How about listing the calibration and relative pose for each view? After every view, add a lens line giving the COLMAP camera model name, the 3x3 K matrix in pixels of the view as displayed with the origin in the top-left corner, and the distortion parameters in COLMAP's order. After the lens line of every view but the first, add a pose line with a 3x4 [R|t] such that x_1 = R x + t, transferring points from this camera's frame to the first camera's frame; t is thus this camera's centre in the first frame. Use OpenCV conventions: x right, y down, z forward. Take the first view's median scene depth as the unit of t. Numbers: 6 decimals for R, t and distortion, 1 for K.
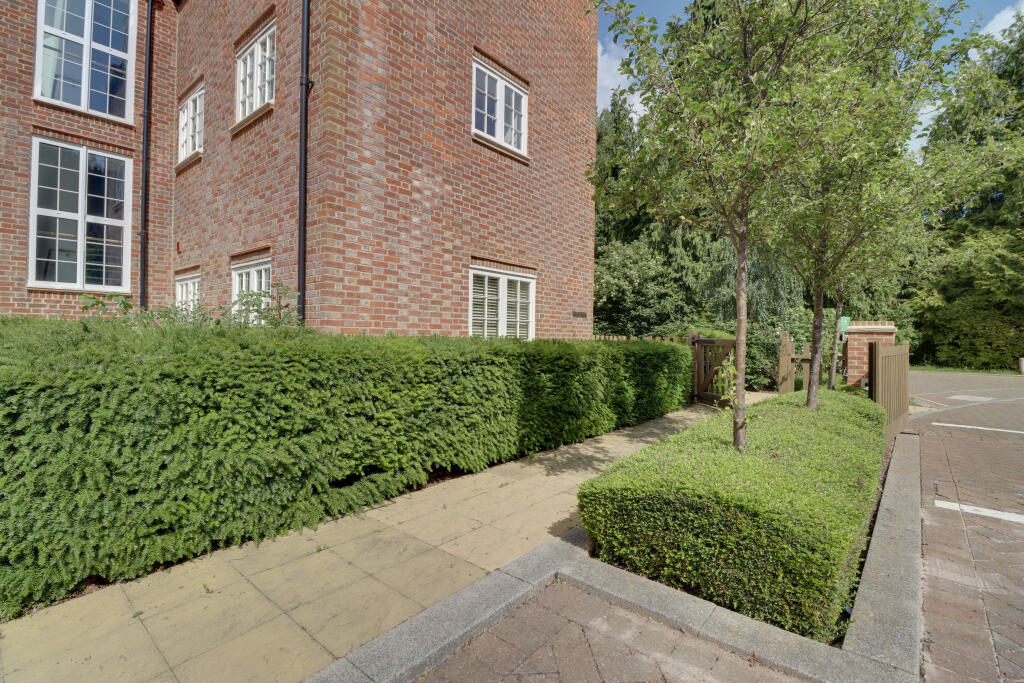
lens RADIAL K [[471.9, 0, 515.6], [0, 471.9, 350.4], [0, 0, 1]] dist [-0.002013, -0.000442]
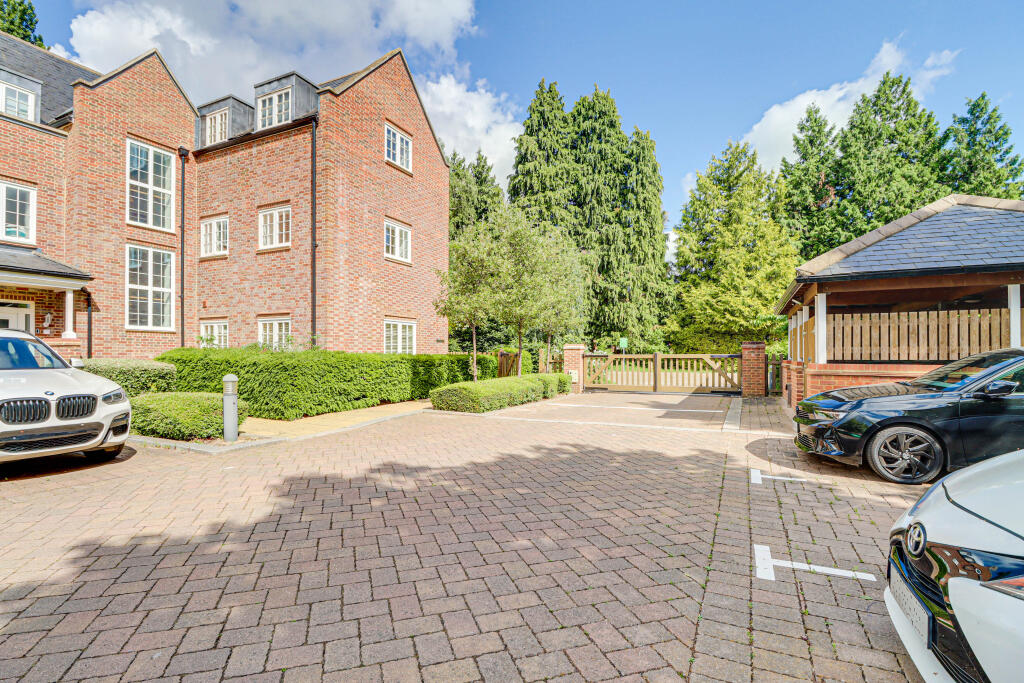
lens RADIAL K [[471.9, 0, 515.6], [0, 471.9, 350.4], [0, 0, 1]] dist [-0.002013, -0.000442]
pose [[0.967712, -0.011787, 0.251784, -0.059193], [0.021045, 0.999197, -0.034107, 0.039206], [-0.251180, 0.038305, 0.967182, -1.122660]]
